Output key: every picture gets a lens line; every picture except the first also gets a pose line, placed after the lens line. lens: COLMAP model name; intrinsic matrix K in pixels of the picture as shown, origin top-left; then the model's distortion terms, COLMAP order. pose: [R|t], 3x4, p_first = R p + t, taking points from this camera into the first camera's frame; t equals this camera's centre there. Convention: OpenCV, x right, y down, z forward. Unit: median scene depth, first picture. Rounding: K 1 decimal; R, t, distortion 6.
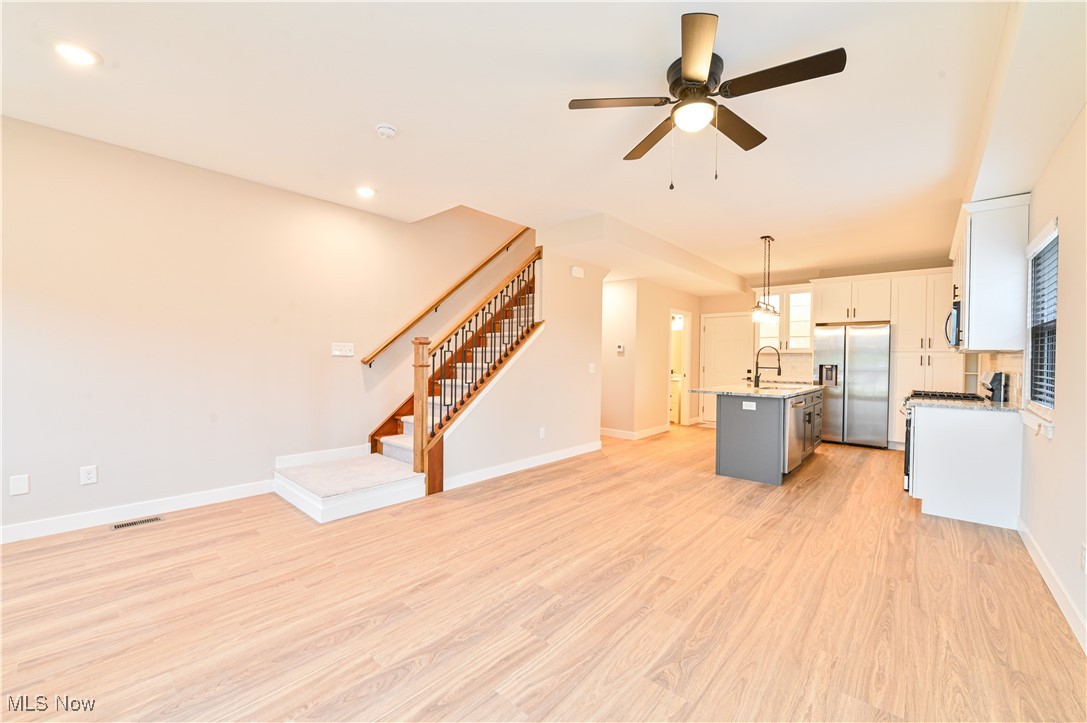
lens RADIAL K [[437.7, 0, 545.4], [0, 437.7, 364.4], [0, 0, 1]] dist [-0.001134, -0.001995]
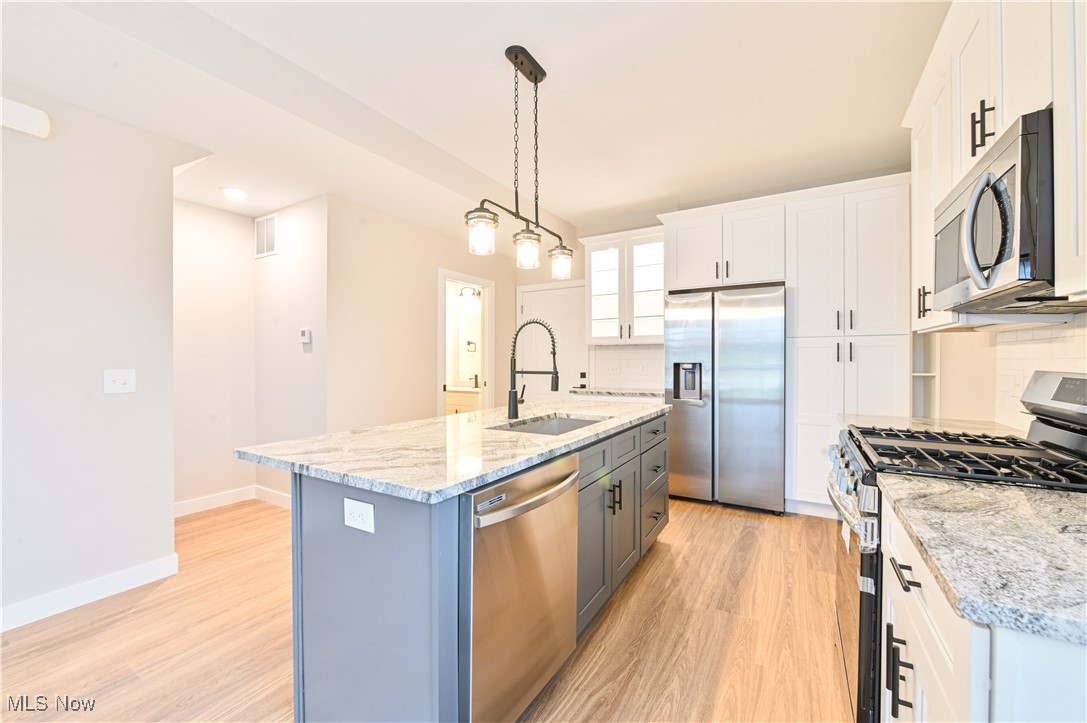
lens RADIAL K [[437.7, 0, 549.4], [0, 437.7, 355.1], [0, 0, 1]] dist [-0.001134, -0.001995]
pose [[0.984010, -0.012773, 0.177656, 0.378988], [0.016938, 0.999616, -0.021944, 0.000409], [-0.177307, 0.024602, 0.983848, 0.487202]]
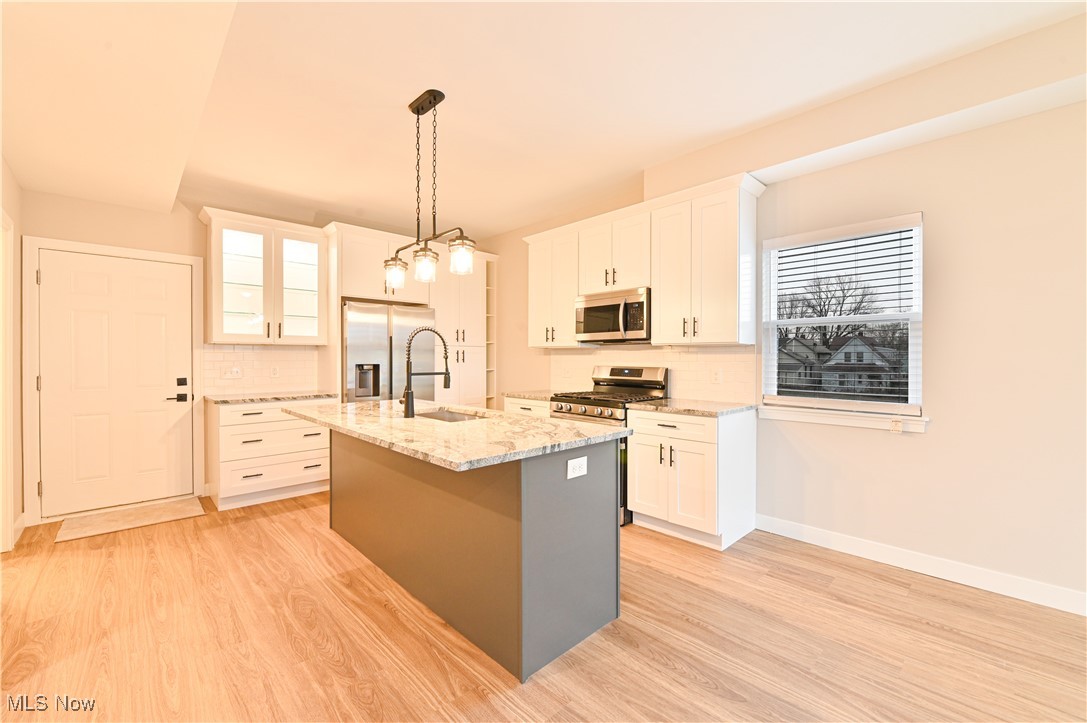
lens RADIAL K [[437.7, 0, 552.6], [0, 437.7, 362.8], [0, 0, 1]] dist [-0.001134, -0.001995]
pose [[0.081193, -0.021523, 0.996466, 0.032759], [0.013553, 0.999698, 0.020488, -0.010645], [-0.996606, 0.011842, 0.081460, 0.689109]]
